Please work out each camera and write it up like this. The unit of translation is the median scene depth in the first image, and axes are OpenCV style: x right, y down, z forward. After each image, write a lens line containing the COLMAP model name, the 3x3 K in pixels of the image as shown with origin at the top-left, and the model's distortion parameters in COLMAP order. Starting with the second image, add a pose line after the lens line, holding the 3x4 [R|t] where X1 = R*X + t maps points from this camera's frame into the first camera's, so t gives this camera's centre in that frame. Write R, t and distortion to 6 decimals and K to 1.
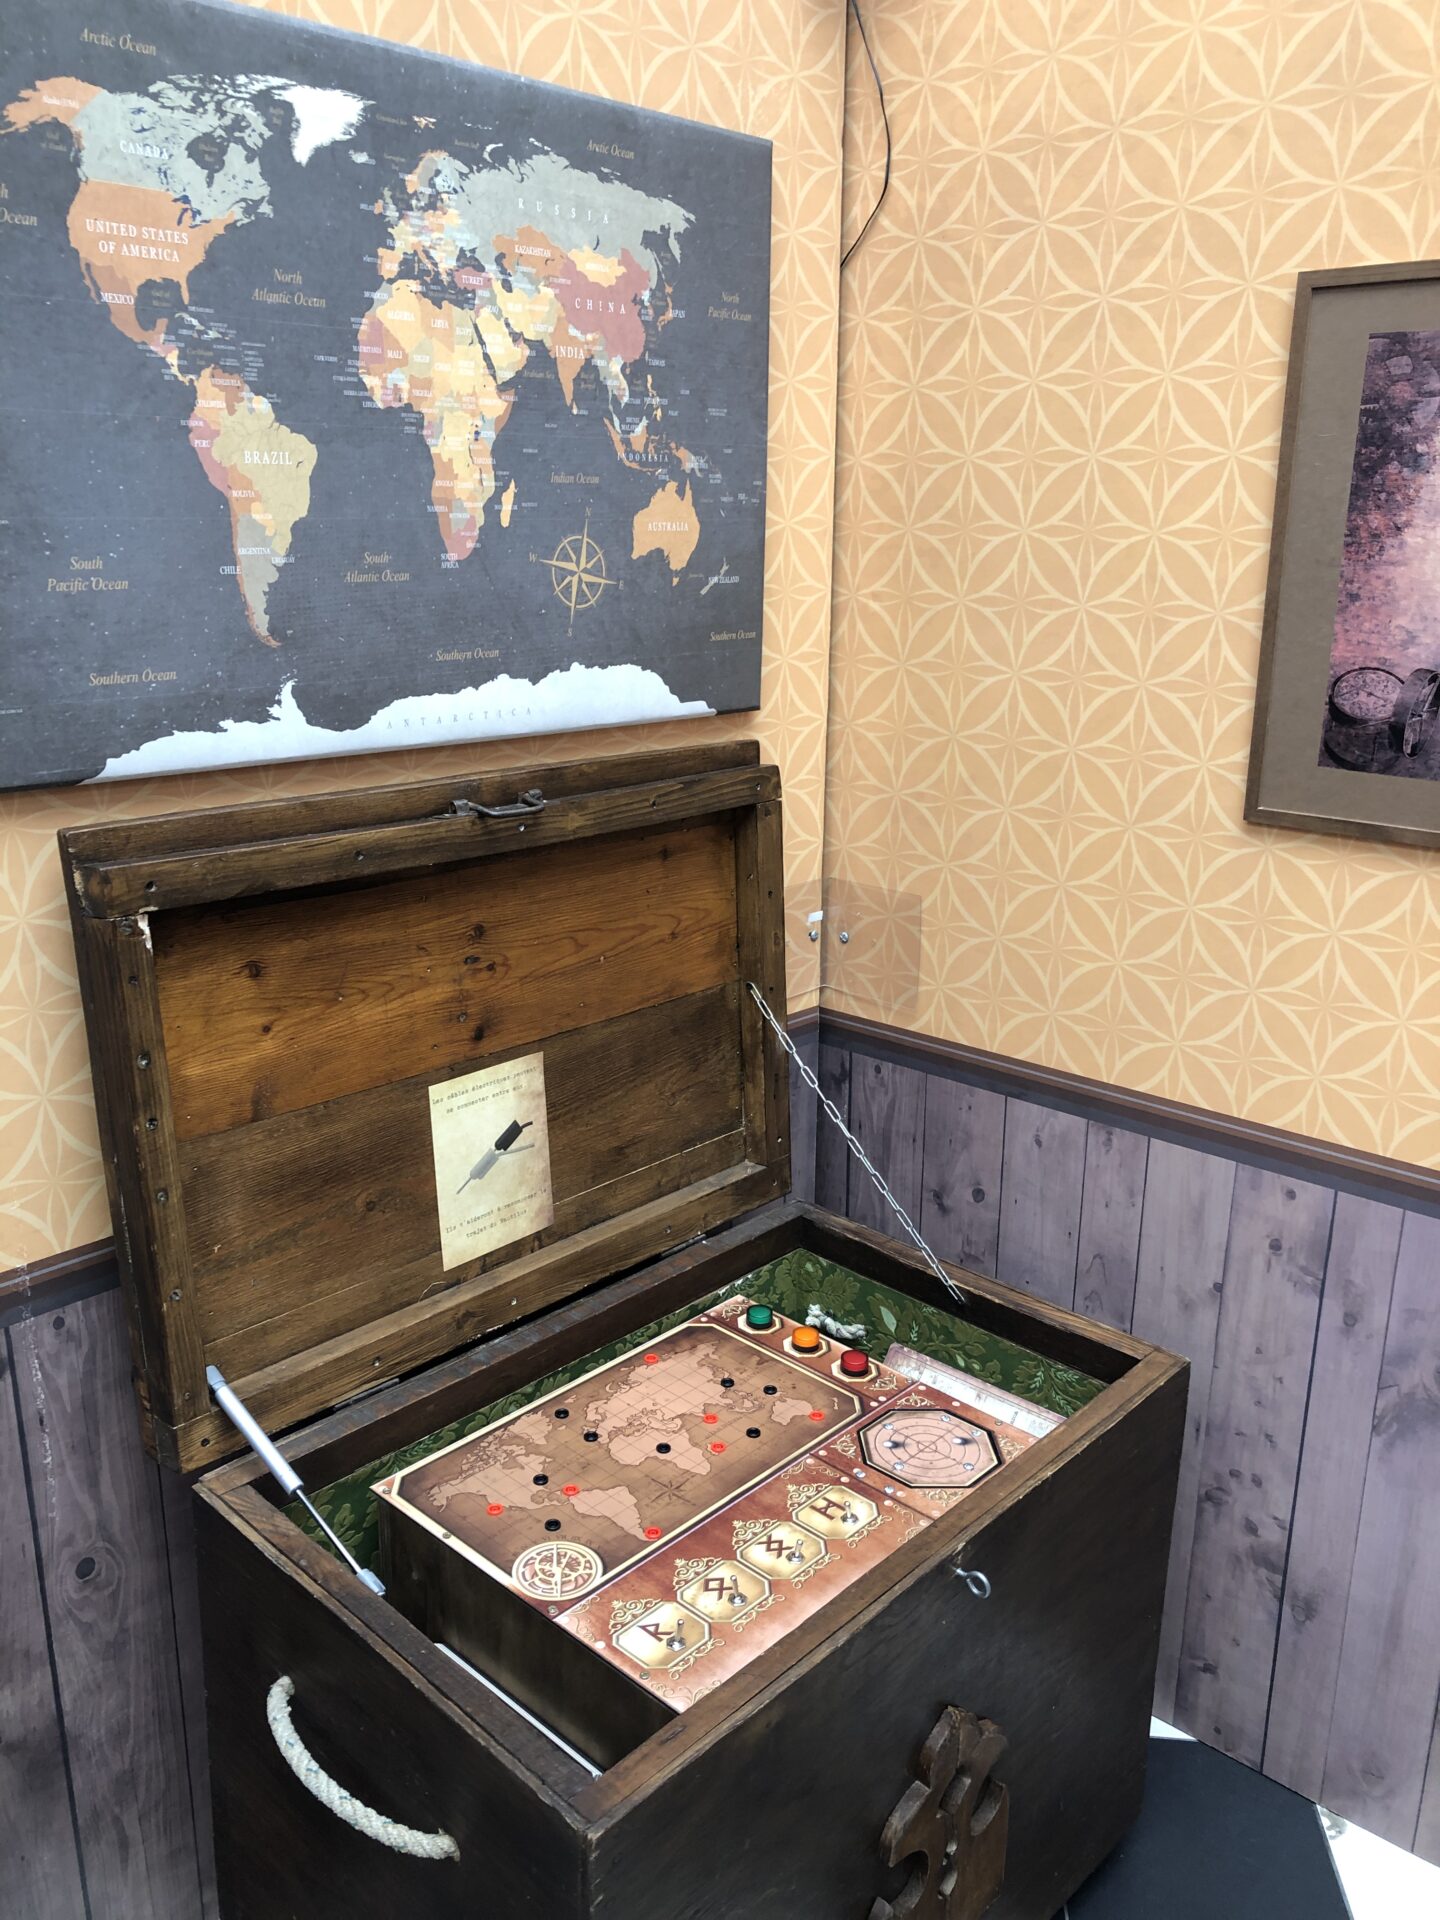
lens RADIAL K [[1561.3, 0, 720.0], [0, 1561.3, 960.0], [0, 0, 1]] dist [0.094377, -0.343610]
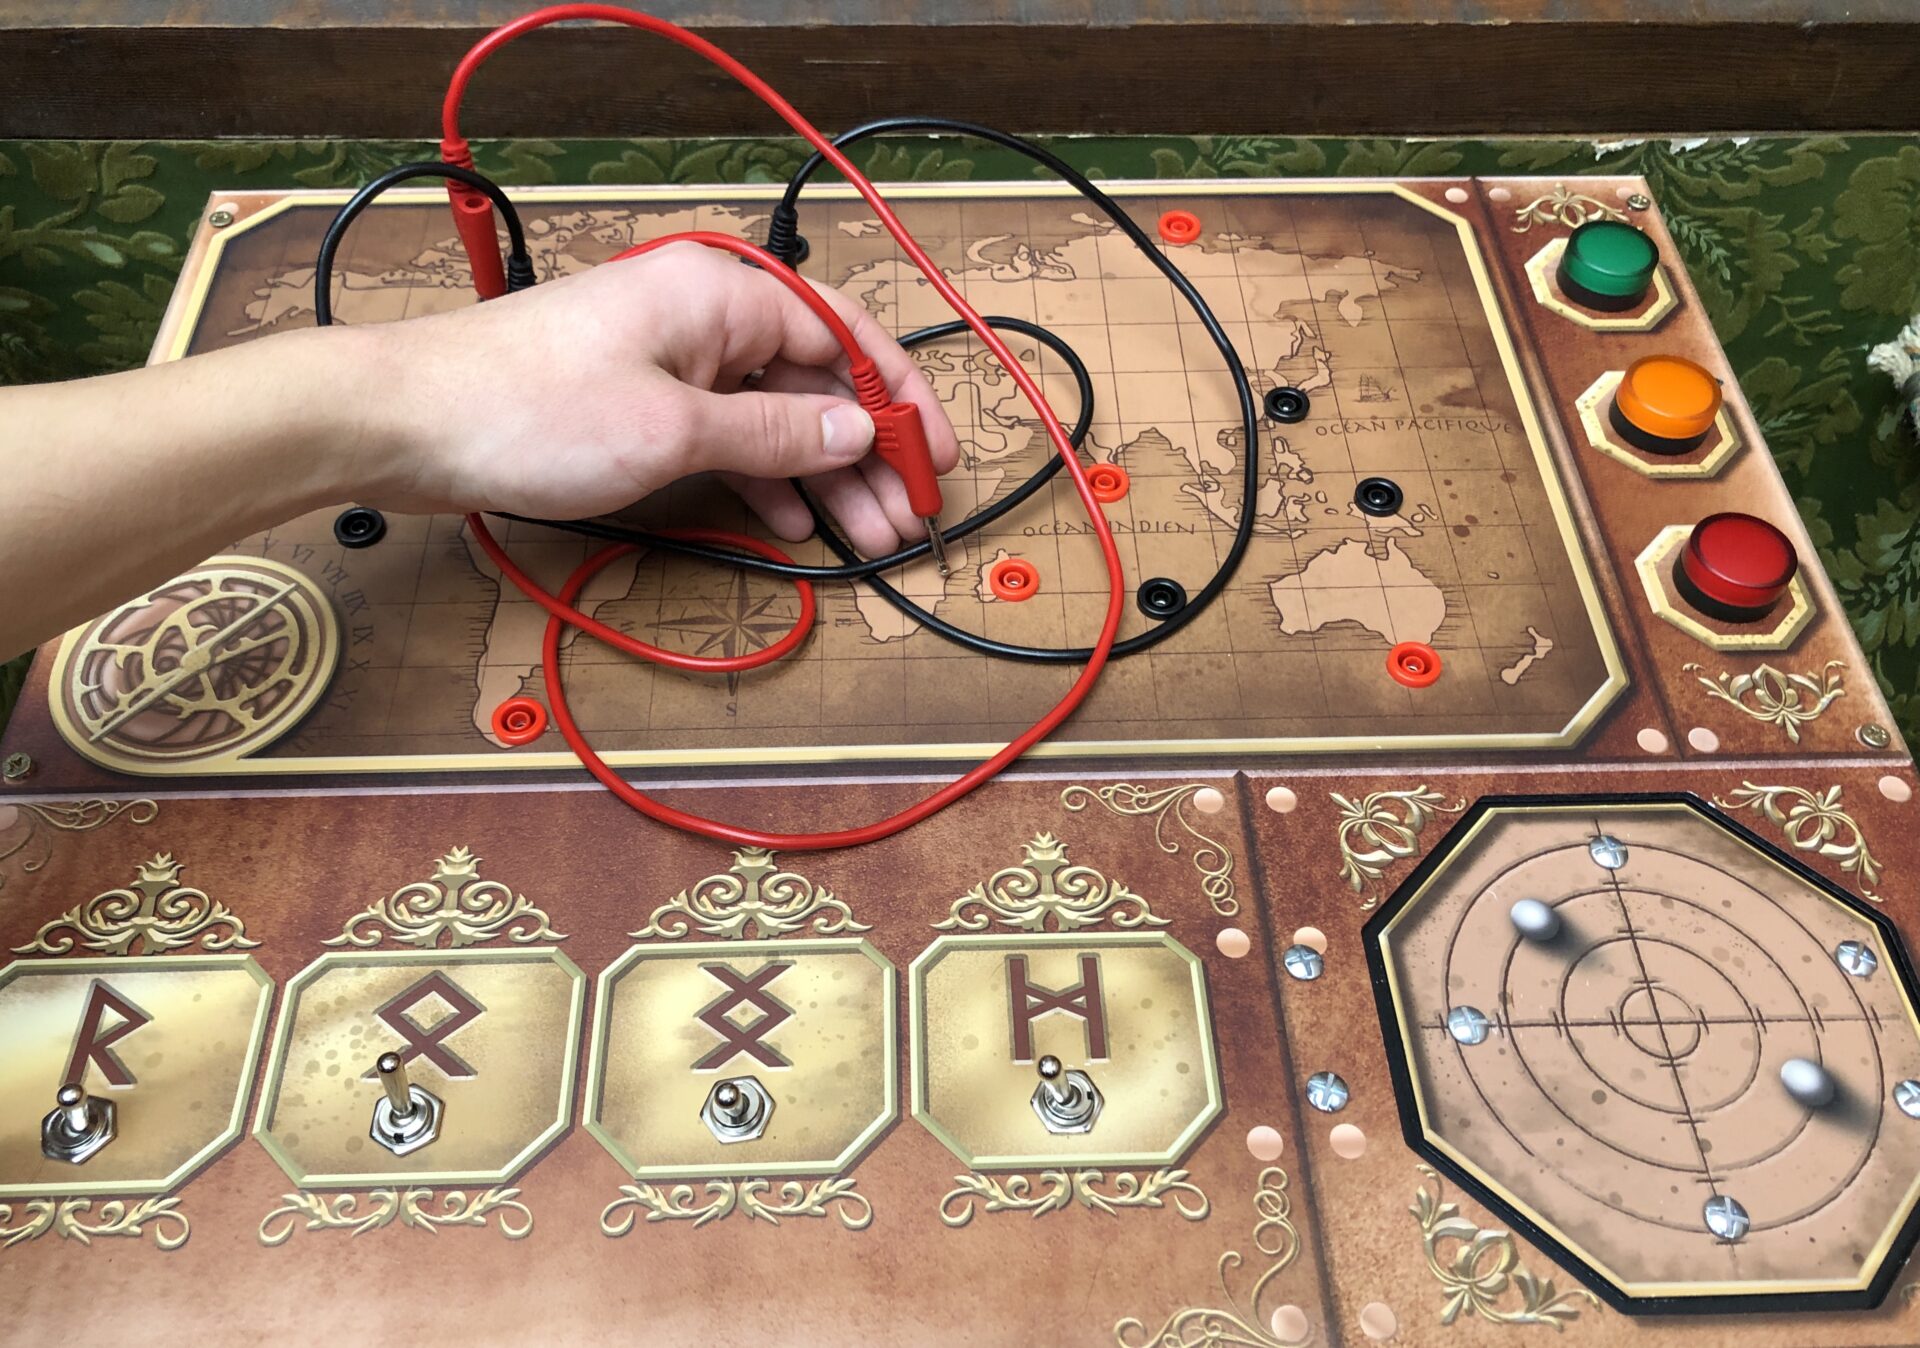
lens RADIAL K [[1647.7, 0, 960.0], [0, 1647.7, 674.0], [0, 0, 1]] dist [0.068179, -0.154006]
pose [[0.703597, 0.554404, -0.444507, 0.141976], [-0.200361, 0.754938, 0.624439, 0.130408], [0.681767, -0.350291, 0.642254, 0.788358]]
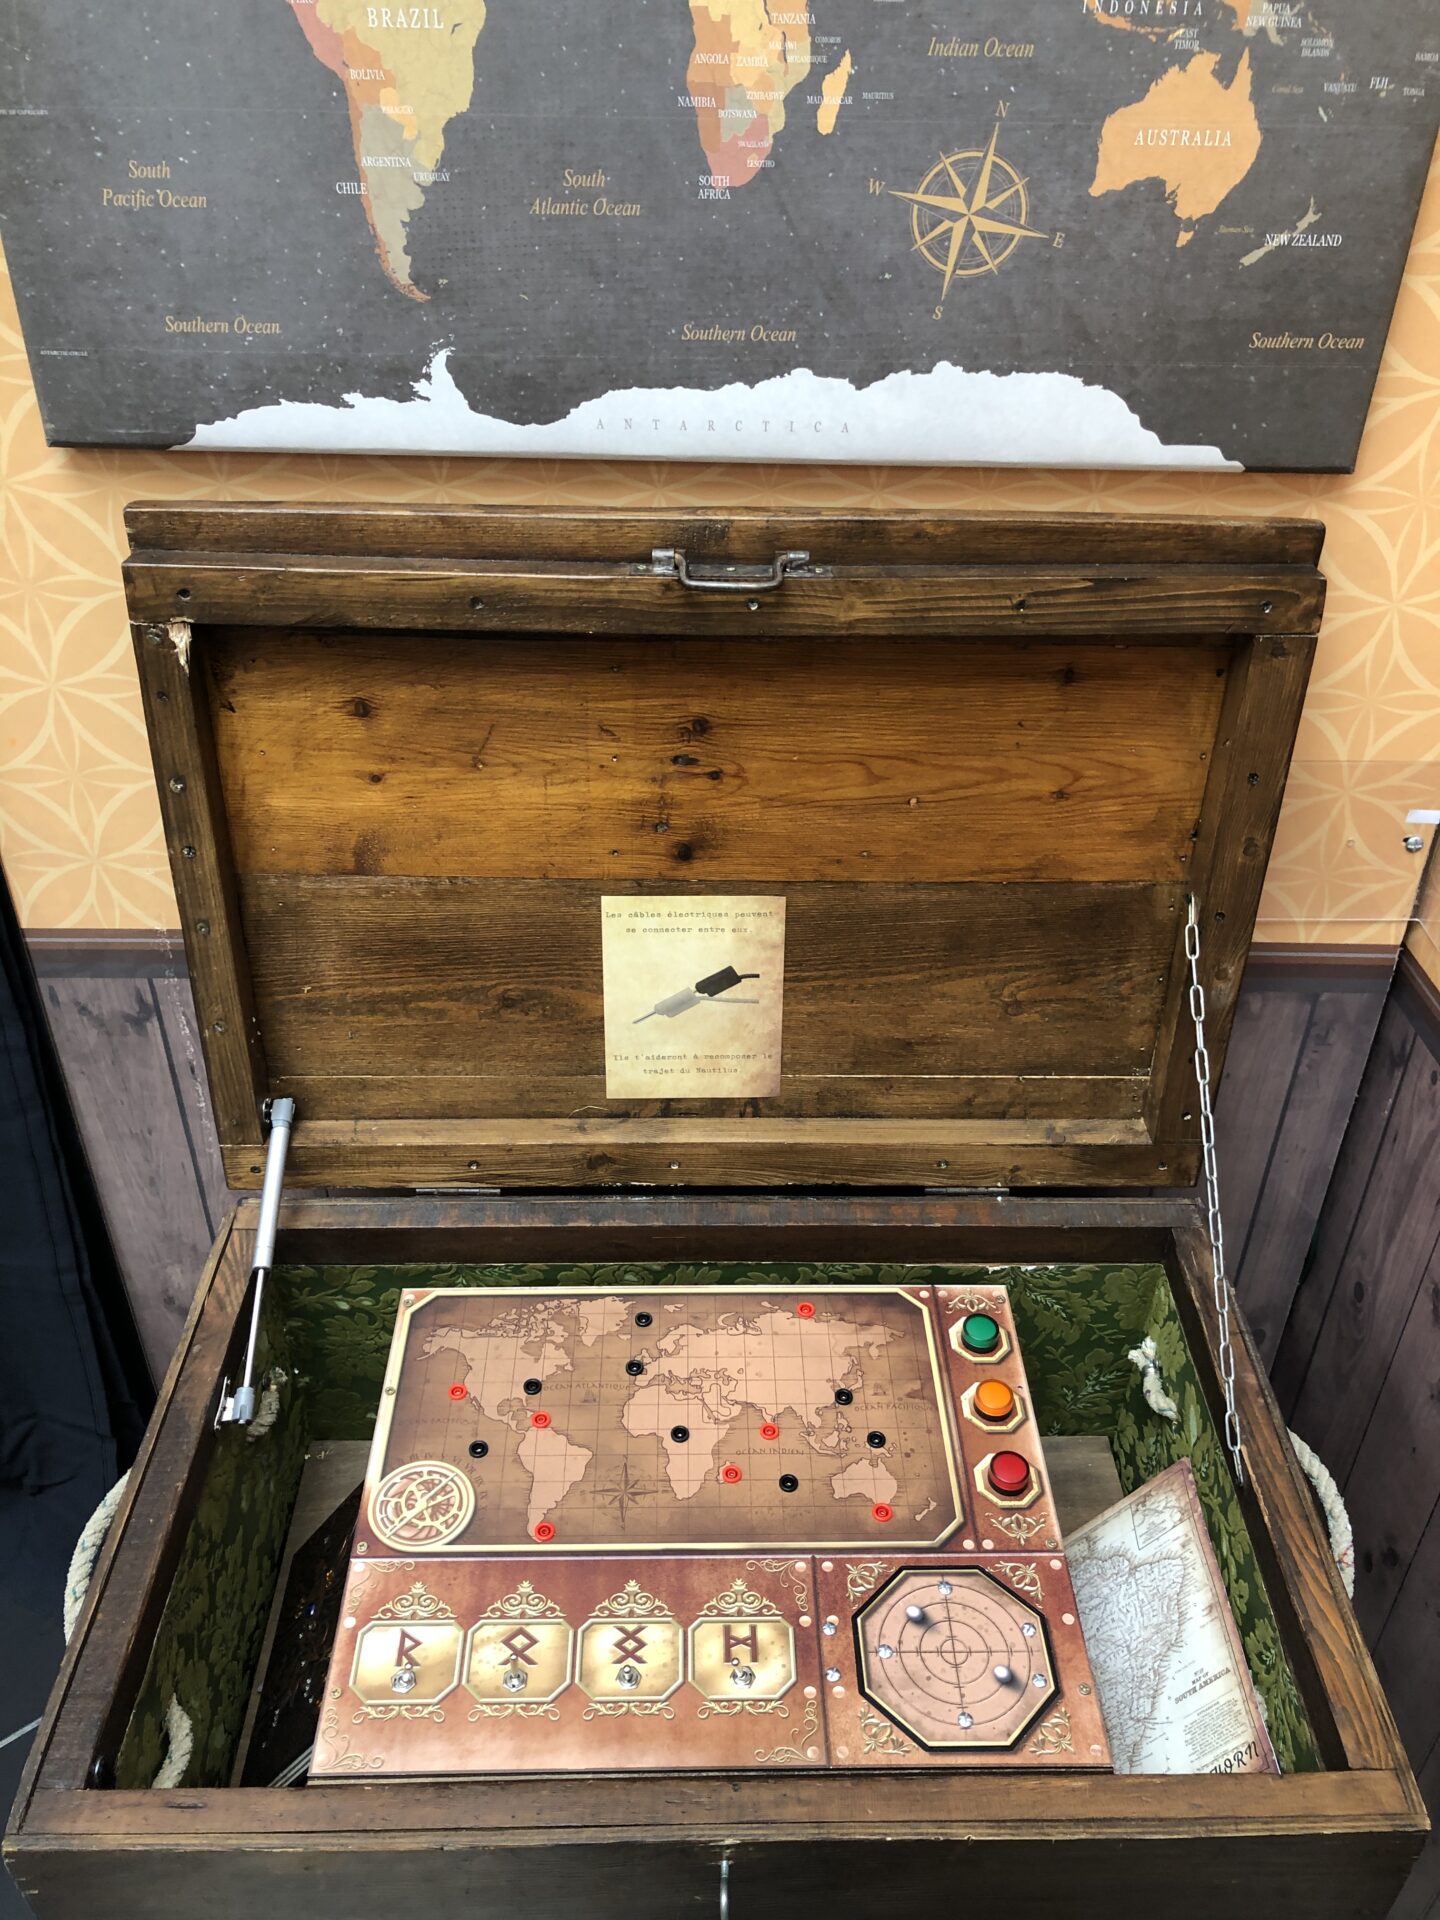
lens RADIAL K [[1574.8, 0, 727.0], [0, 1574.8, 950.7], [0, 0, 1]] dist [-0.003767, 0.005177]
pose [[0.695427, 0.404586, -0.593878, 0.354015], [-0.206130, 0.904025, 0.374499, -0.211915], [0.688398, -0.138021, 0.712081, 0.485843]]
